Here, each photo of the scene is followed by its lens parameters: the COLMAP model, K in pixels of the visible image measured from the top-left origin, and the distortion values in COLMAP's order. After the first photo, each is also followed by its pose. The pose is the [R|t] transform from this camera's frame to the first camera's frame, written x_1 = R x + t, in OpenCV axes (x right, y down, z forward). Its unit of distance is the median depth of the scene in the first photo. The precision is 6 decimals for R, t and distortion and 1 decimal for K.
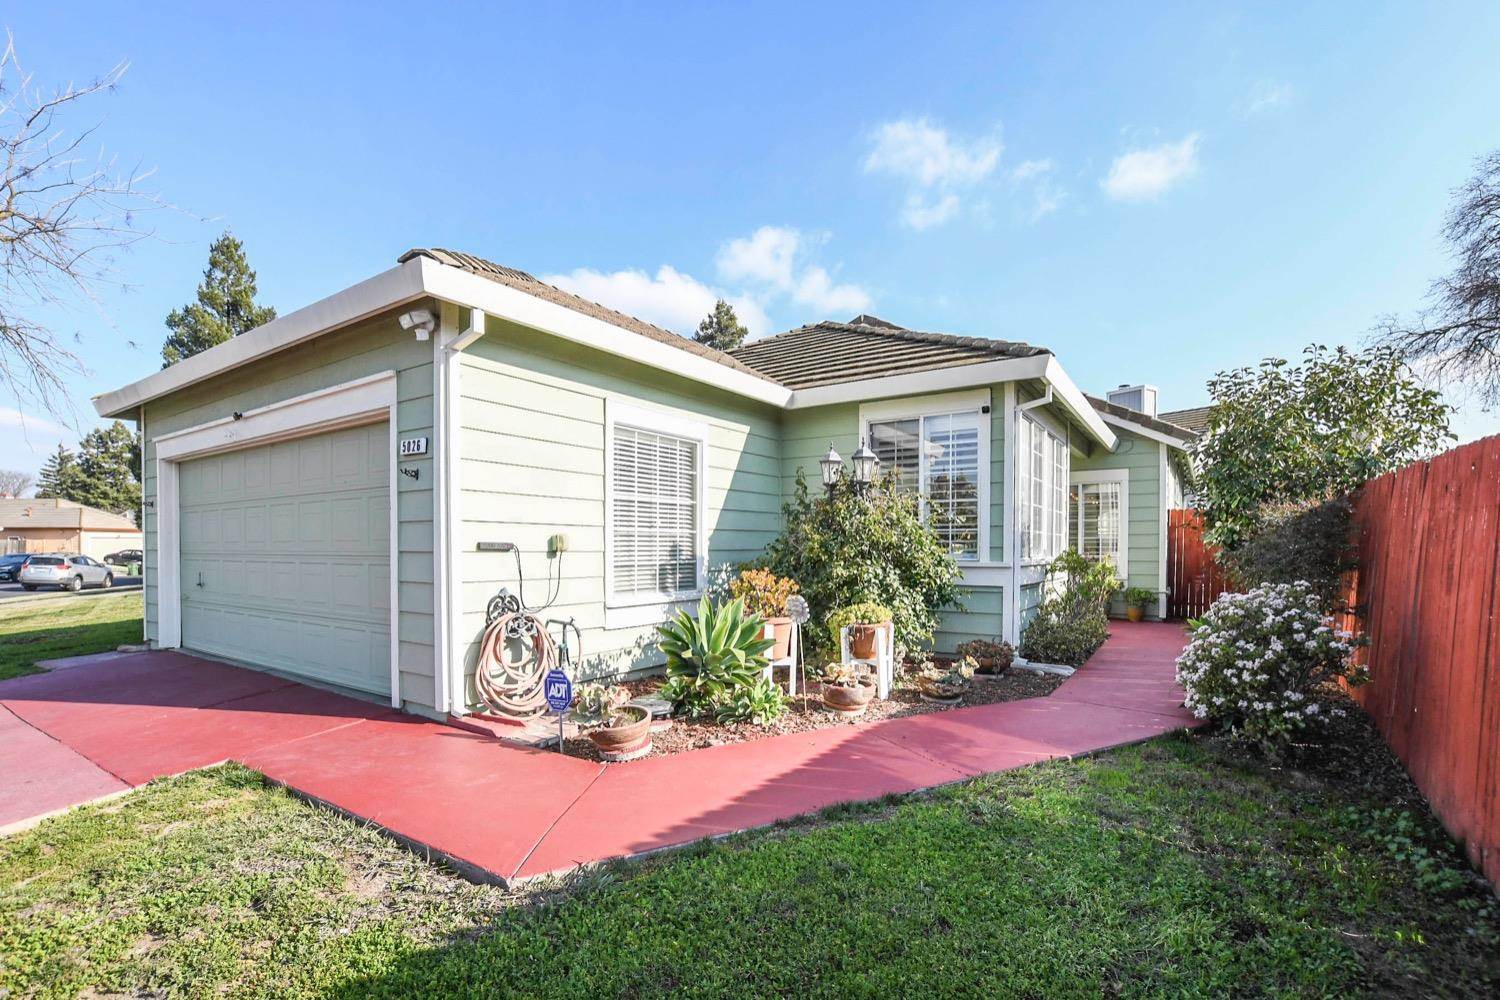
lens RADIAL K [[668.0, 0, 749.7], [0, 668.0, 552.4], [0, 0, 1]] dist [-0.017798, -0.000881]
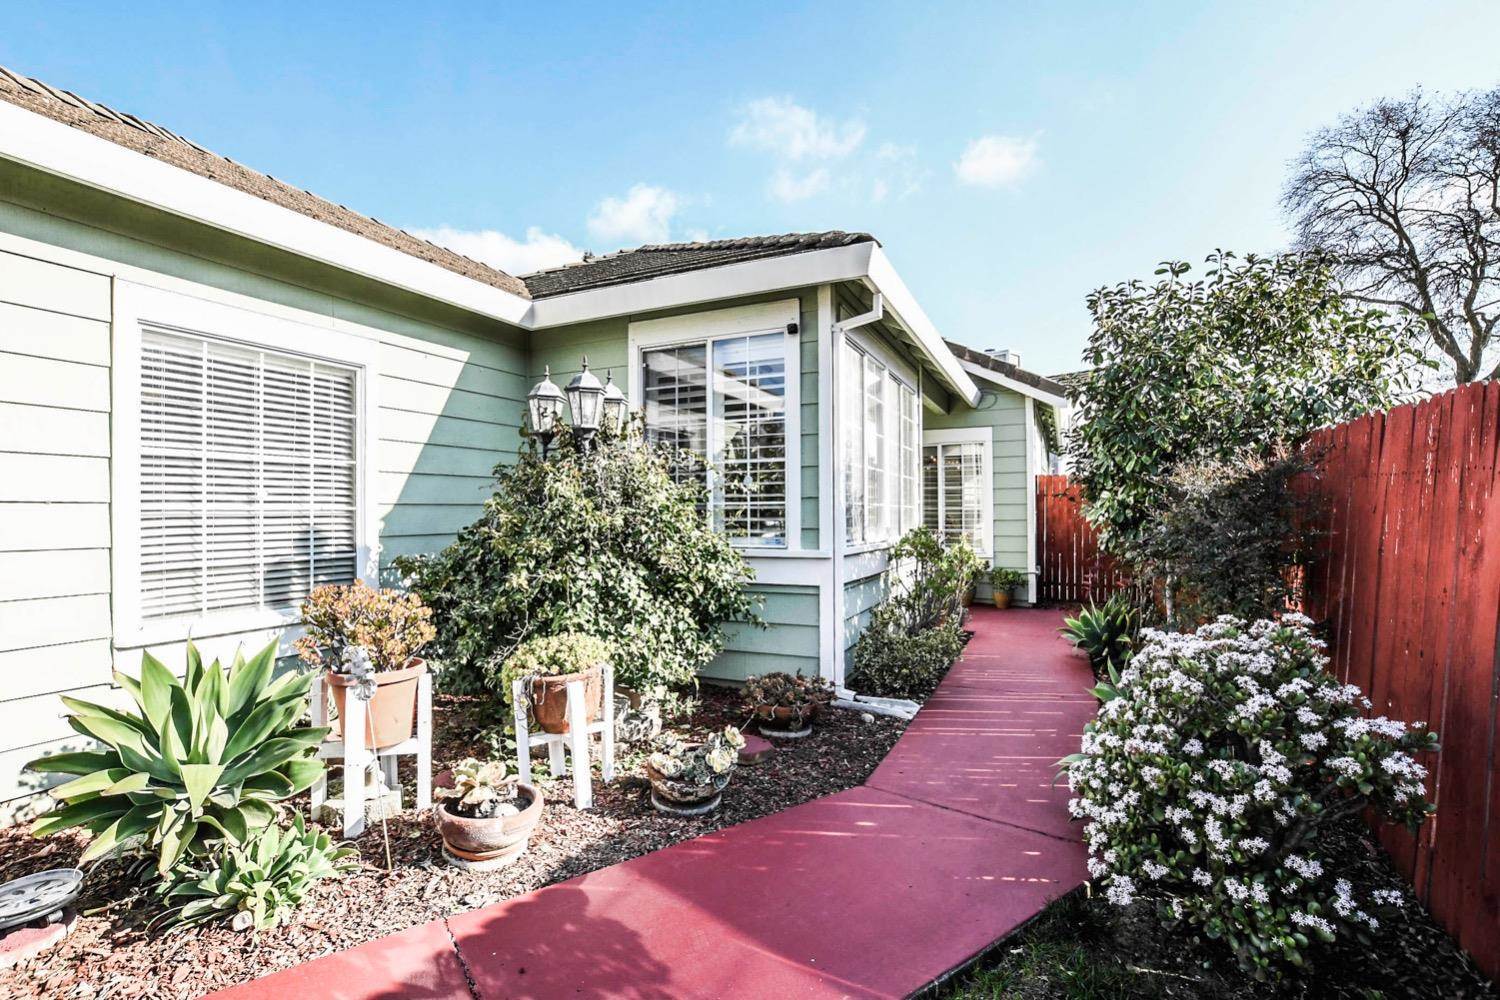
lens RADIAL K [[664.2, 0, 750.0], [0, 664.2, 500.0], [0, 0, 1]] dist [-0.032779, 0.004152]
pose [[0.987358, -0.003632, 0.158462, 0.200693], [0.007930, 0.999617, -0.026496, -0.019786], [-0.158306, 0.027418, 0.987009, 0.333551]]
